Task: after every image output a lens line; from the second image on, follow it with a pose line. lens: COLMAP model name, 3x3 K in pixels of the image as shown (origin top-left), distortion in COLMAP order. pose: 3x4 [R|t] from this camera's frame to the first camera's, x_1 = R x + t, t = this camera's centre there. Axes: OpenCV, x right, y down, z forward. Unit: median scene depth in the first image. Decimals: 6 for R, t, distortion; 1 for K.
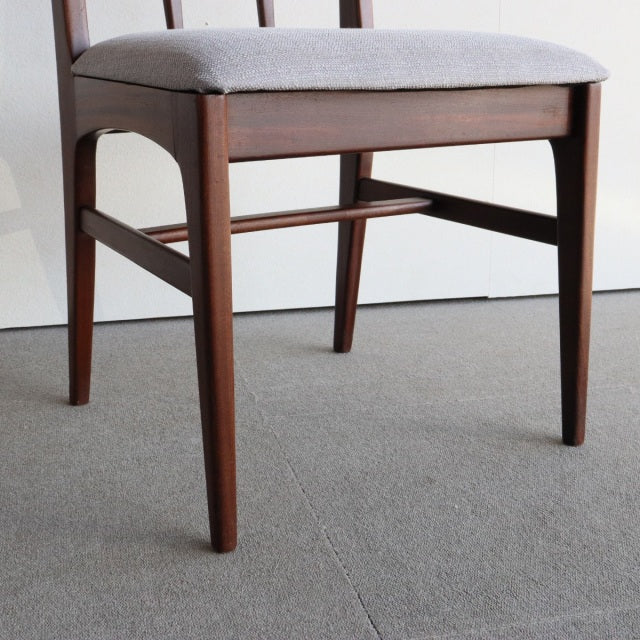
lens RADIAL K [[1044.8, 0, 320.0], [0, 1044.8, 320.0], [0, 0, 1]] dist [-0.058362, -0.054702]
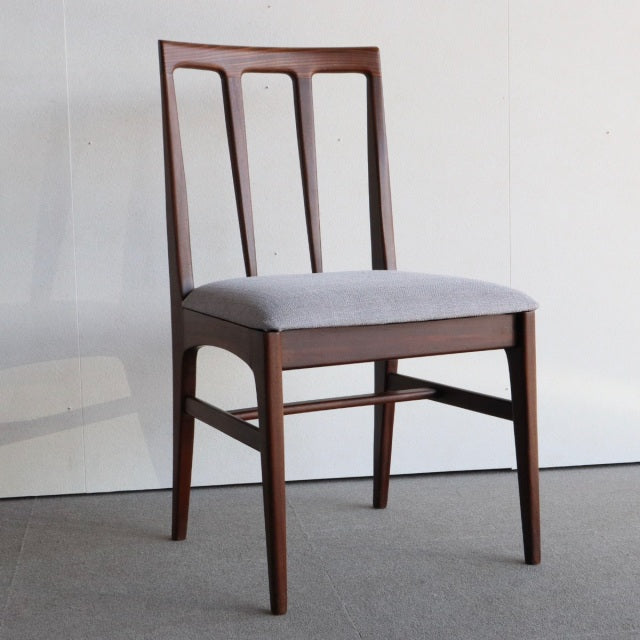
lens RADIAL K [[1366.1, 0, 320.0], [0, 1366.1, 320.0], [0, 0, 1]] dist [0.039427, 0.075383]
pose [[0.996282, -0.011119, -0.085429, 0.123075], [-0.002530, 0.987432, -0.158023, 0.088965], [0.086113, 0.157651, 0.983733, -0.893348]]
